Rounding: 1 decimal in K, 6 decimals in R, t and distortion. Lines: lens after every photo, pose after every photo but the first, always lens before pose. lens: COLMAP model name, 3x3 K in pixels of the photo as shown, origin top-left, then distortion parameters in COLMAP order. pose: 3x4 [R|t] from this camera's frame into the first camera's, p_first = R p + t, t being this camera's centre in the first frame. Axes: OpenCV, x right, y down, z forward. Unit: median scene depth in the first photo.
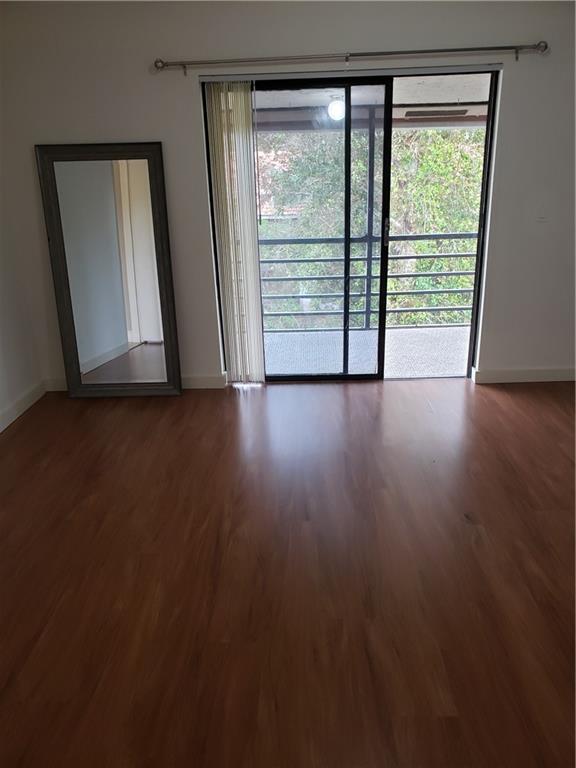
lens RADIAL K [[596.3, 0, 286.6], [0, 596.3, 383.3], [0, 0, 1]] dist [0.025192, -0.023536]
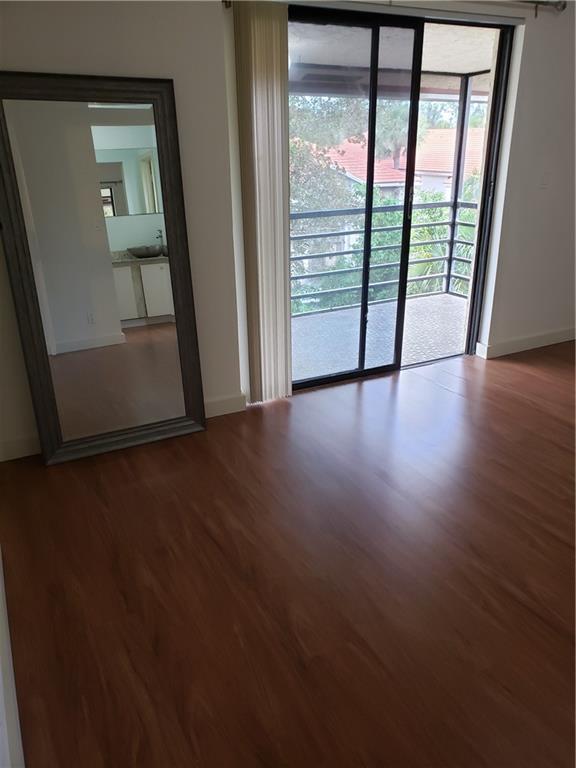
lens RADIAL K [[596.3, 0, 285.1], [0, 596.3, 378.2], [0, 0, 1]] dist [0.025192, -0.023536]
pose [[0.882376, -0.154052, 0.444613, -0.414672], [0.141353, 0.988028, 0.061811, -0.076919], [-0.448812, 0.008307, 0.893588, 0.291156]]
